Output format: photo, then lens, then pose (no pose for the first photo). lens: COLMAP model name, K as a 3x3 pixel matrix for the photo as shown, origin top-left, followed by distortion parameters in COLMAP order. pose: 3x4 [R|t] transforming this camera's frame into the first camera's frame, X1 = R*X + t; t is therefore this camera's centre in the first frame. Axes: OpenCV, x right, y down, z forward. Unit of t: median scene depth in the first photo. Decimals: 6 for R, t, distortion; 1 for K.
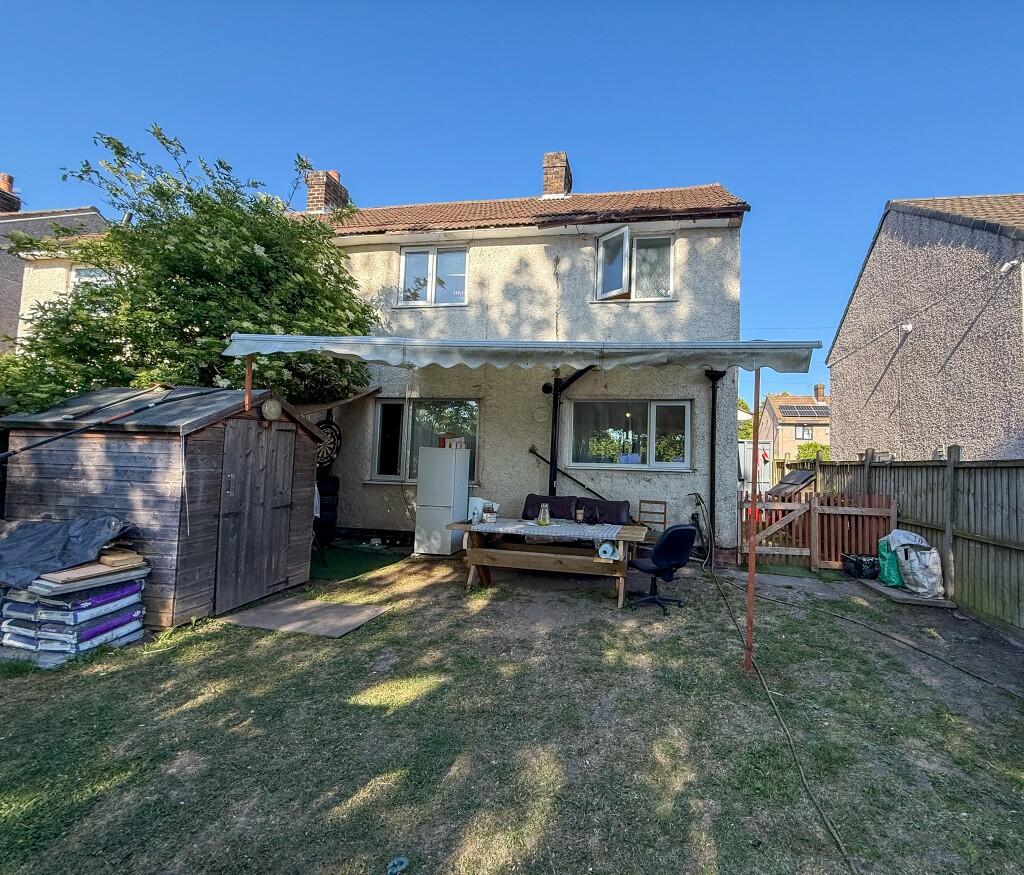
lens RADIAL K [[577.6, 0, 512.0], [0, 577.6, 437.5], [0, 0, 1]] dist [-0.002464, -0.000267]
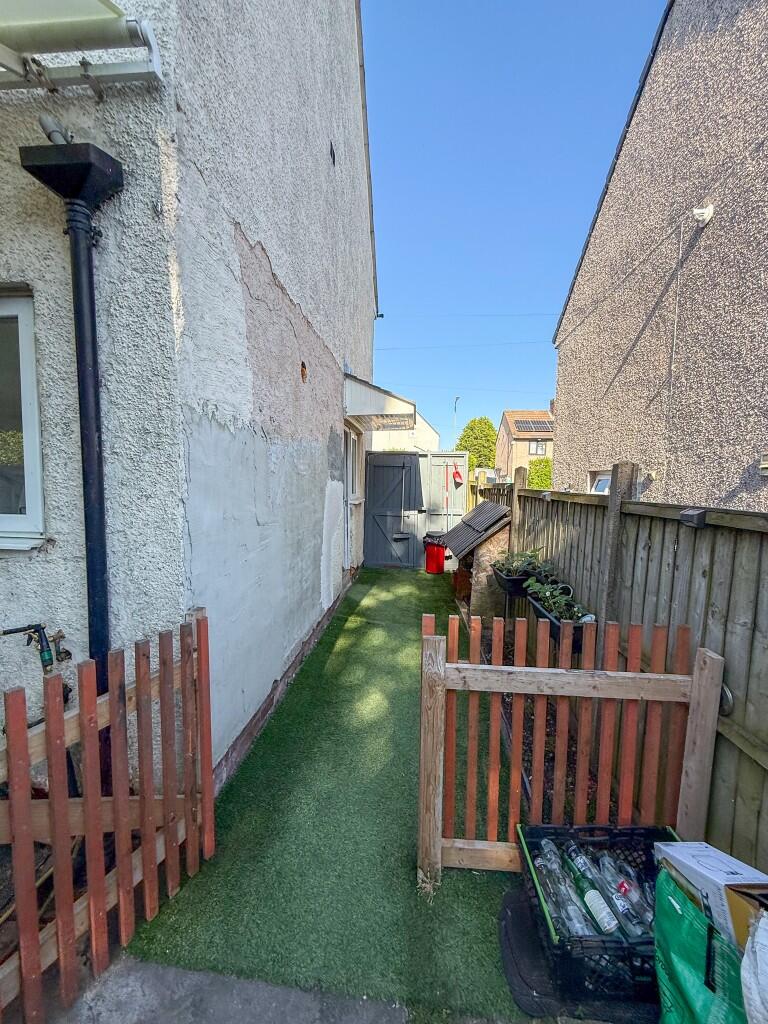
lens RADIAL K [[406.9, 0, 382.8], [0, 406.9, 512.9], [0, 0, 1]] dist [-0.000263, -0.000044]
pose [[0.997187, -0.017386, 0.072906, 0.380778], [0.007466, 0.990928, 0.134189, 0.012635], [-0.074578, -0.133267, 0.988270, 0.638861]]
